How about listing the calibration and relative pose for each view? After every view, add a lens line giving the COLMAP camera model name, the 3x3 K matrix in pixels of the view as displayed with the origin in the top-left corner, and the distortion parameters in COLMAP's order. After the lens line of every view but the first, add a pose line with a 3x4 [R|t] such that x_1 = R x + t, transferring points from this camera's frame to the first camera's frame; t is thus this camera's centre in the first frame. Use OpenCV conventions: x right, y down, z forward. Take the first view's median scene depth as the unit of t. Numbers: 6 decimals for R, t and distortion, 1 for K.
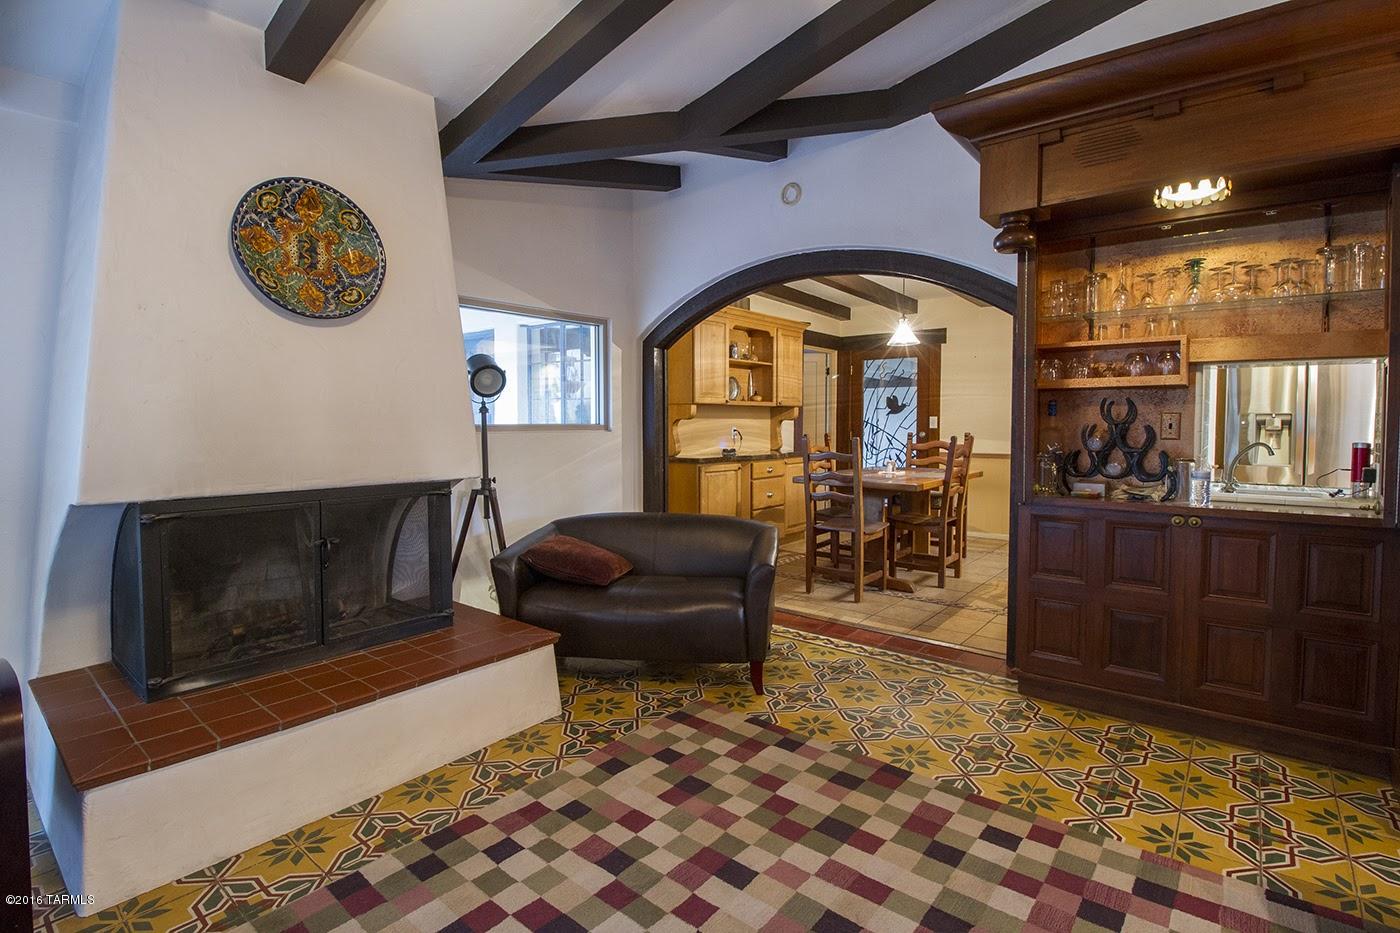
lens RADIAL K [[639.1, 0, 716.8], [0, 639.1, 449.0], [0, 0, 1]] dist [0.001448, -0.012451]
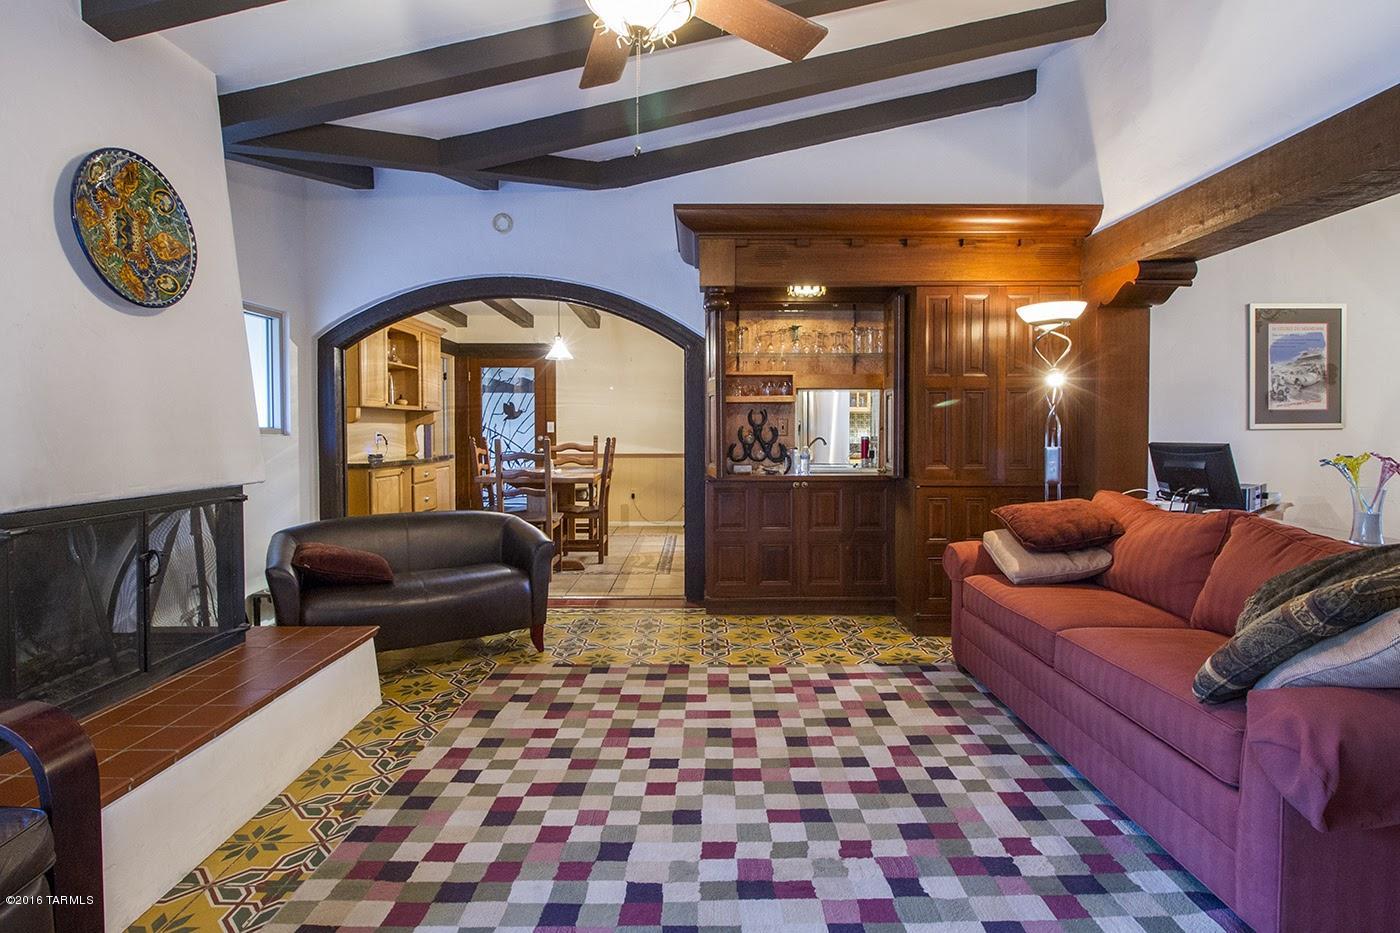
lens RADIAL K [[662.8, 0, 691.5], [0, 662.8, 446.0], [0, 0, 1]] dist [-0.001572, -0.010789]
pose [[0.790906, -0.017131, 0.611698, -0.503599], [0.026848, 0.999617, -0.006719, 0.016208], [-0.611348, 0.021737, 0.791063, -0.176861]]
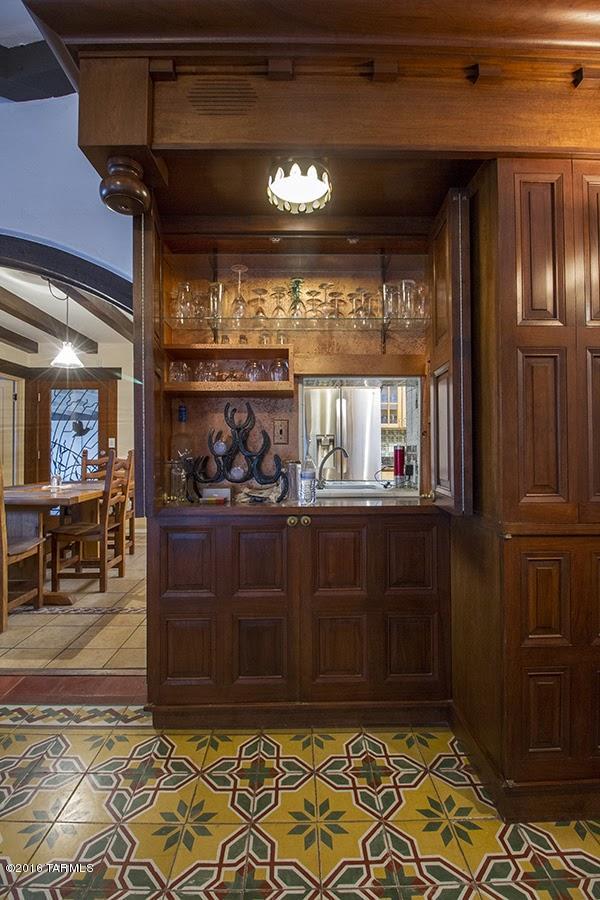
lens RADIAL K [[426.1, 0, 286.2], [0, 426.1, 444.8], [0, 0, 1]] dist [-0.001572, -0.010789]
pose [[0.784670, 0.002426, 0.619909, 0.275407], [0.029633, 0.998702, -0.041418, 0.017630], [-0.619205, 0.050869, 0.783580, 0.438848]]
